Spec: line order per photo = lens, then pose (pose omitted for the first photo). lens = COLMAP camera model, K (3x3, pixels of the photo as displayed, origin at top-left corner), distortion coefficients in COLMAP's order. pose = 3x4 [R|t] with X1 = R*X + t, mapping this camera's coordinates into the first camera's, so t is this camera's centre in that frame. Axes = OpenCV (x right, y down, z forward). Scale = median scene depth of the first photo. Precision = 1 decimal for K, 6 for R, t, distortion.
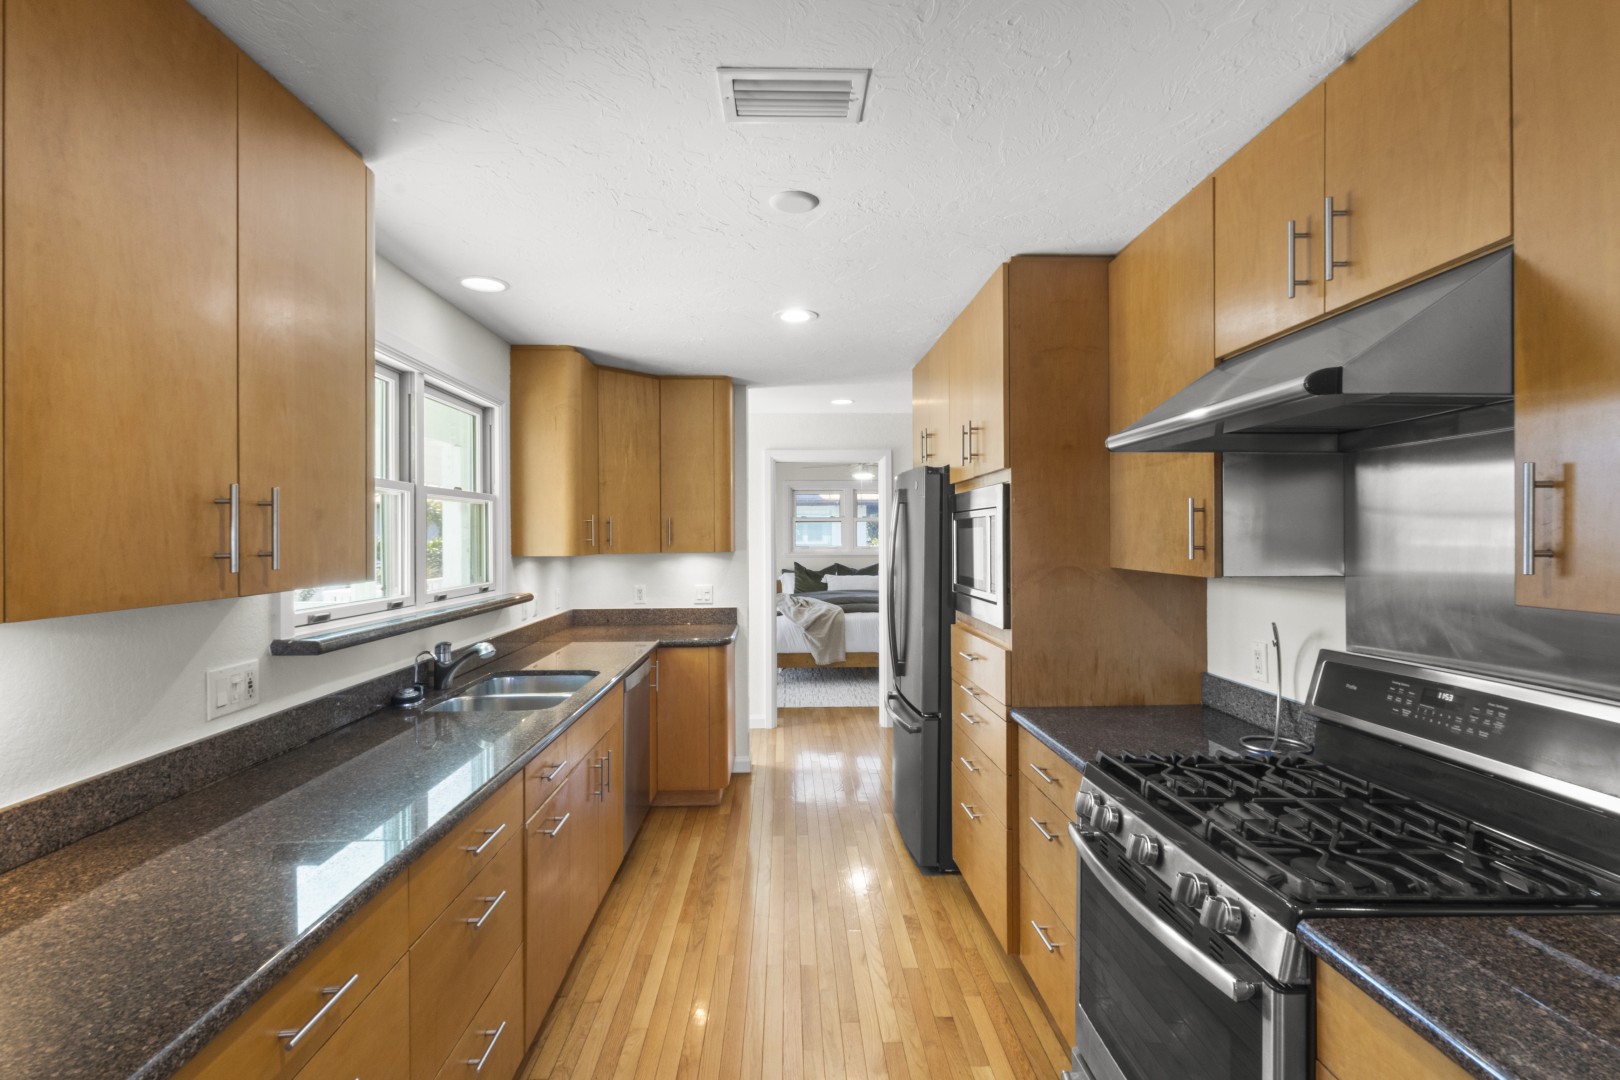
lens RADIAL K [[761.9, 0, 808.2], [0, 761.9, 532.8], [0, 0, 1]] dist [0.011182, 0.000524]
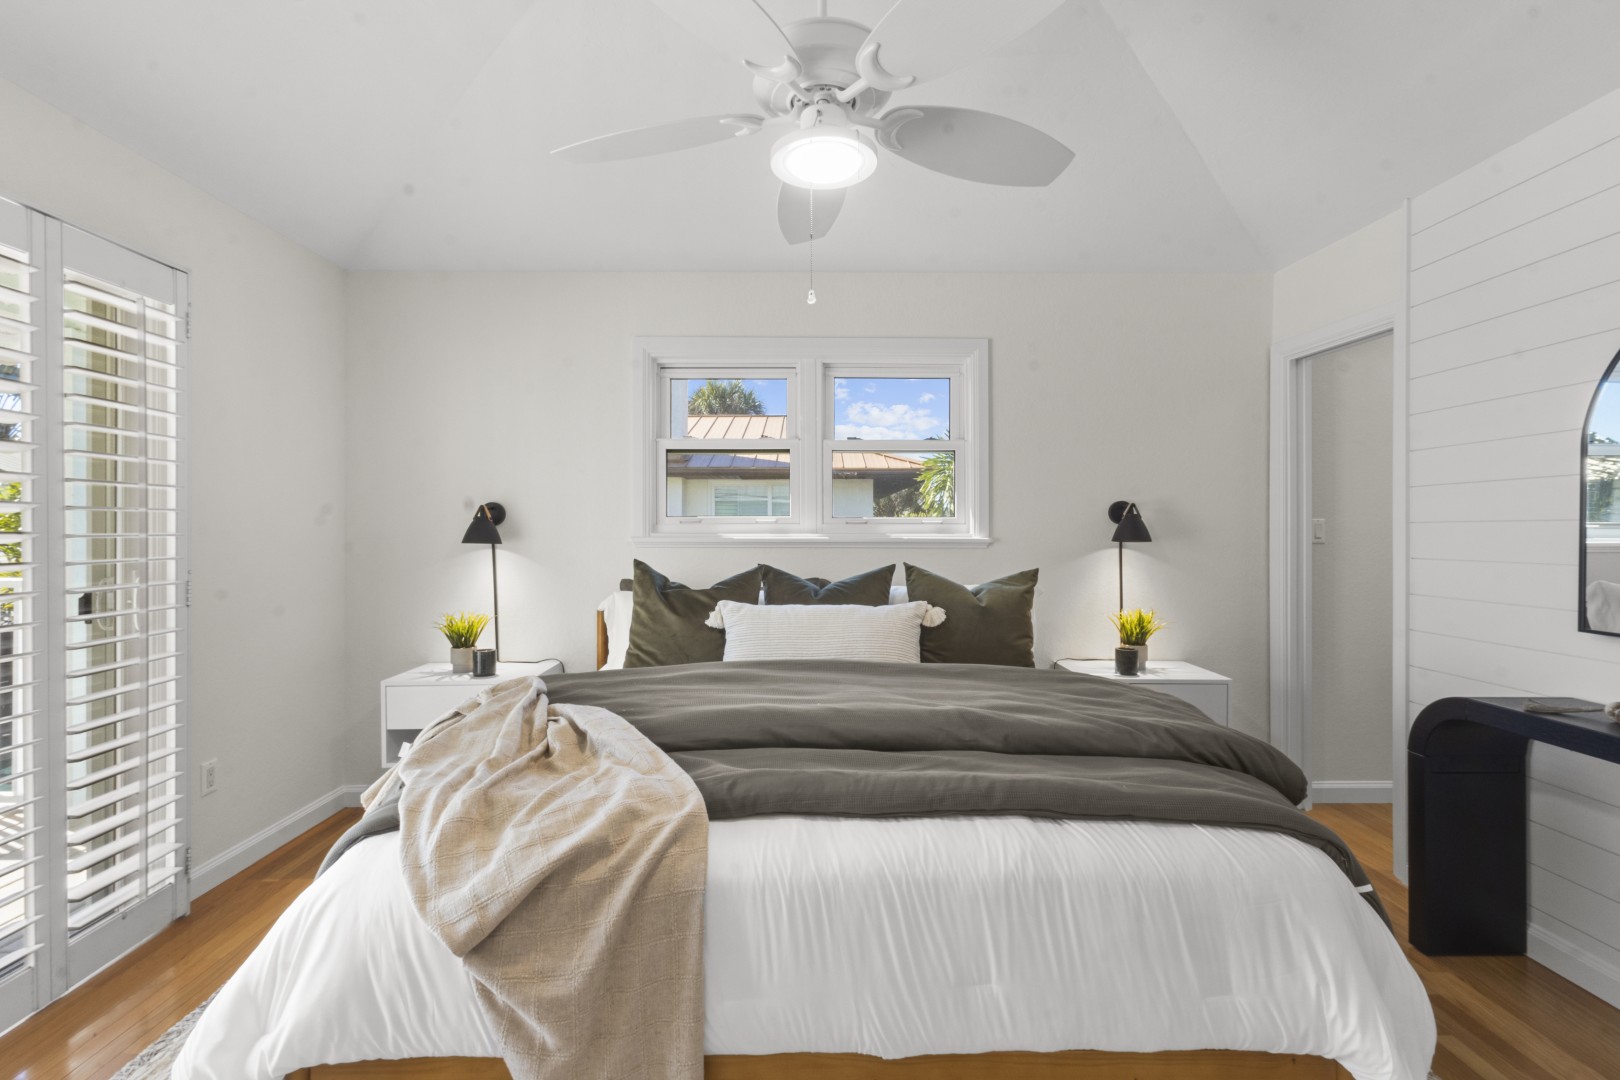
lens RADIAL K [[752.2, 0, 806.8], [0, 752.2, 526.9], [0, 0, 1]] dist [0.000751, -0.000163]
pose [[0.999599, 0.008674, -0.026958, 0.234758], [-0.008638, 0.999962, 0.001447, 0.083316], [0.026969, -0.001214, 0.999636, 2.464477]]
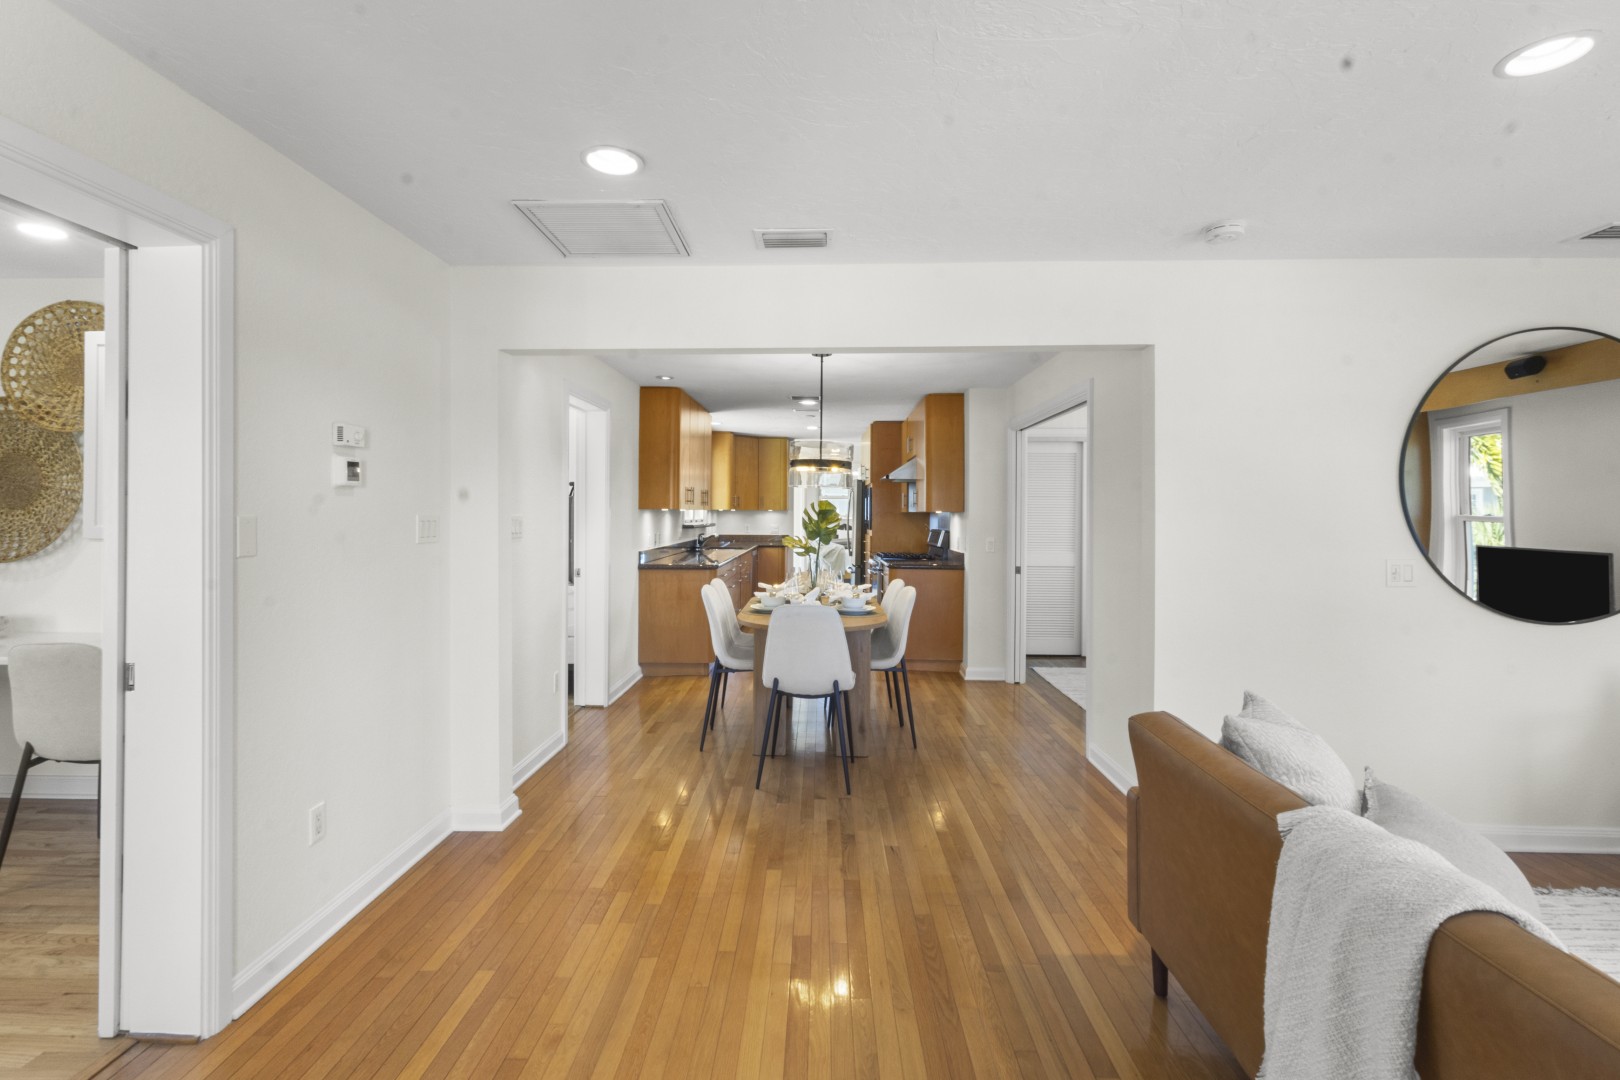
lens RADIAL K [[754.7, 0, 798.3], [0, 754.7, 506.5], [0, 0, 1]] dist [0.000203, -0.000158]
pose [[0.997853, 0.010993, -0.064571, 0.153542], [-0.011257, 0.999930, -0.003733, 0.040131], [0.064525, 0.004452, 0.997906, -2.414898]]
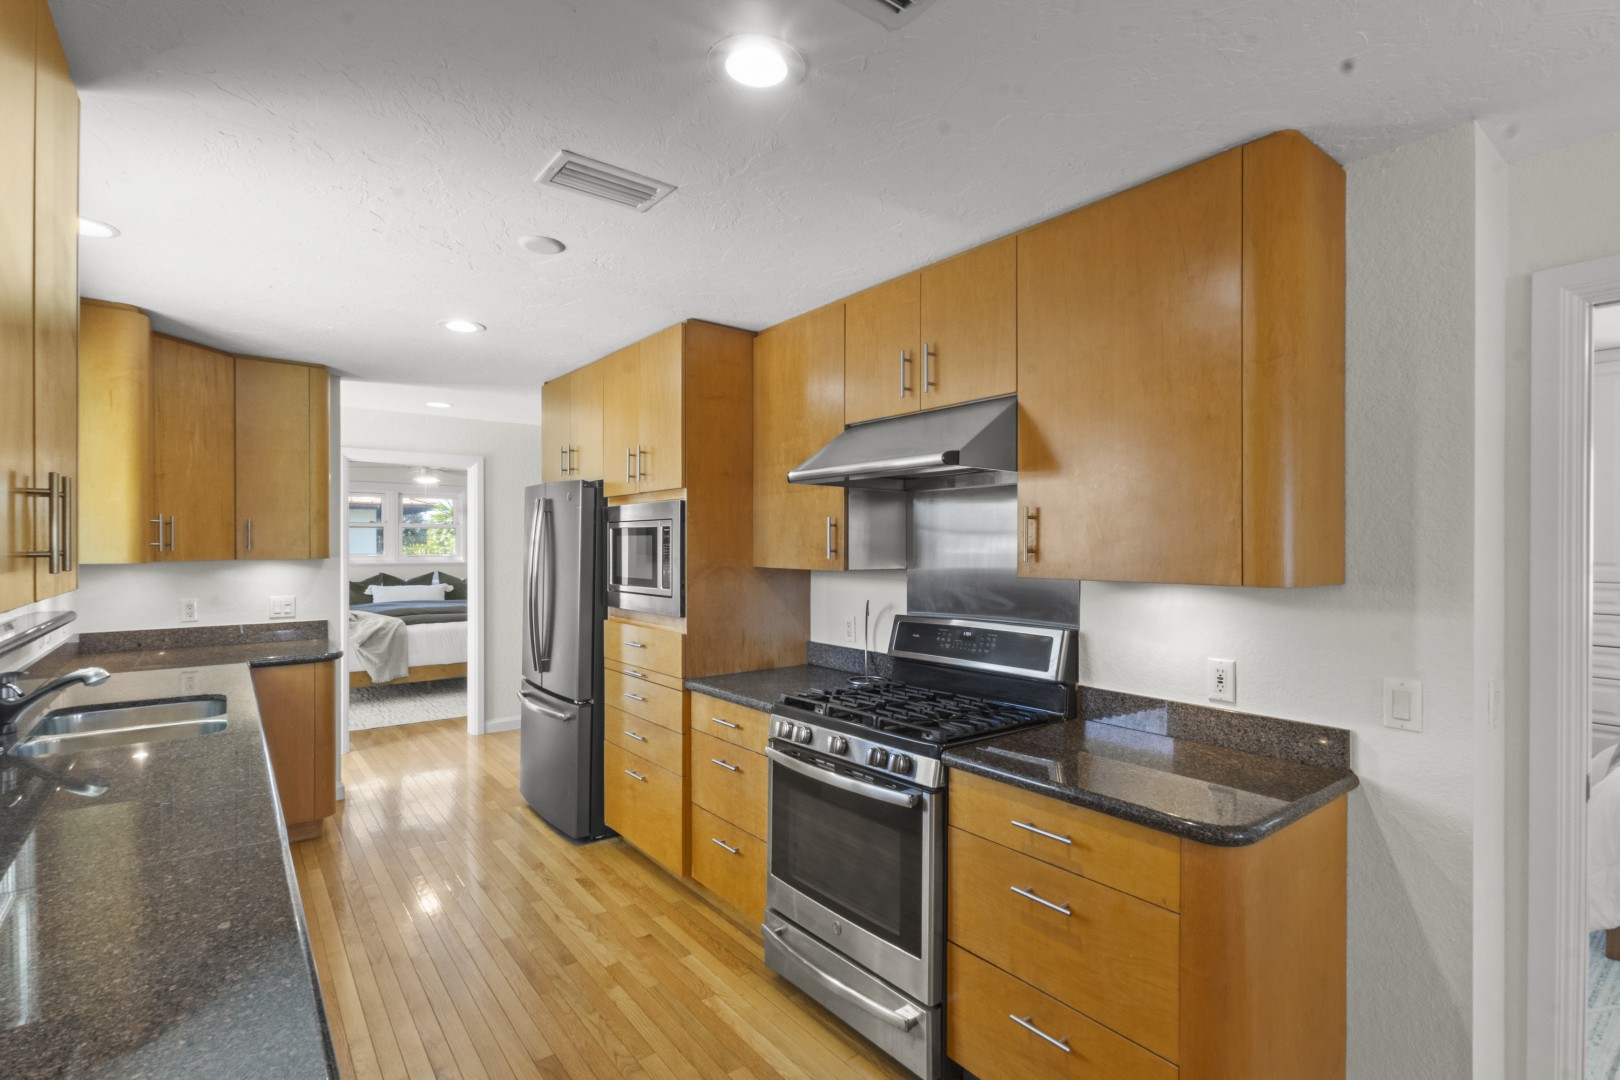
lens RADIAL K [[750.7, 0, 810.0], [0, 750.7, 540.0], [0, 0, 1]] dist [-0.001319, -0.000144]
pose [[0.806665, 0.011100, 0.590904, -0.297725], [-0.008915, 0.999938, -0.006614, 0.006776], [-0.590941, 0.000067, 0.806715, -0.111657]]
